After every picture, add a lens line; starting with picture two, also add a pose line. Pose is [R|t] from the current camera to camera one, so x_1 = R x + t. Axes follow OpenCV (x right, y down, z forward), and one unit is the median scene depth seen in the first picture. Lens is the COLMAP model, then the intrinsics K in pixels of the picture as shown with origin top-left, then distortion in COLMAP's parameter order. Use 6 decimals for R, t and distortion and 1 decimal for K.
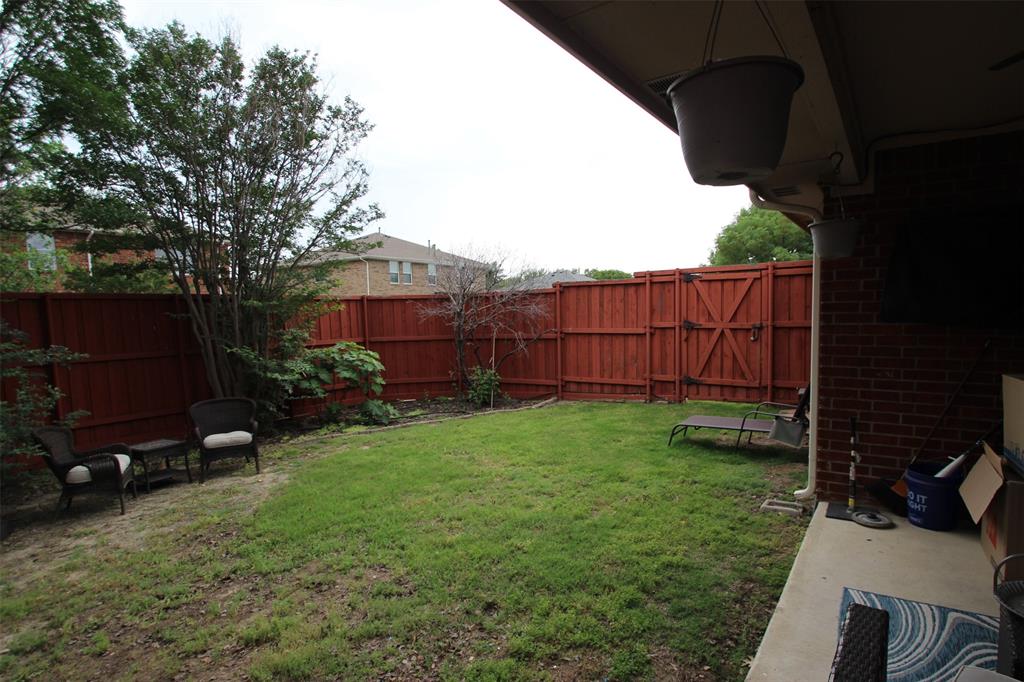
lens RADIAL K [[554.5, 0, 522.7], [0, 554.5, 358.0], [0, 0, 1]] dist [-0.005786, -0.011576]
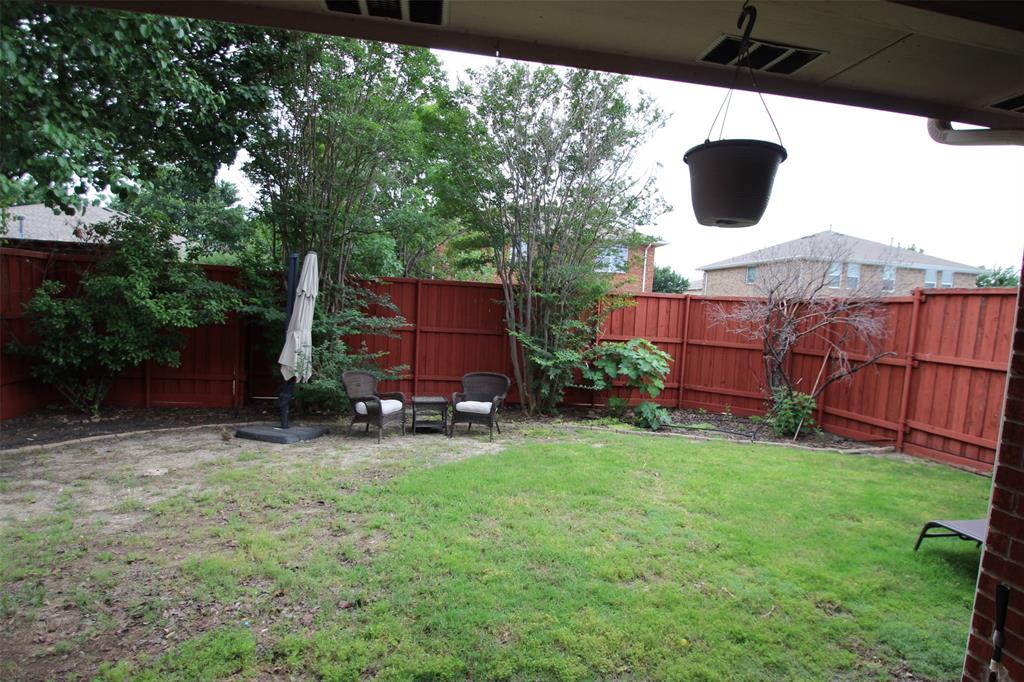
lens RADIAL K [[554.5, 0, 517.1], [0, 554.5, 353.1], [0, 0, 1]] dist [-0.005786, -0.011576]
pose [[0.690076, 0.120895, -0.713569, 0.308611], [-0.129416, 0.990671, 0.042688, -0.024477], [0.712072, 0.062889, 0.699284, 0.199958]]
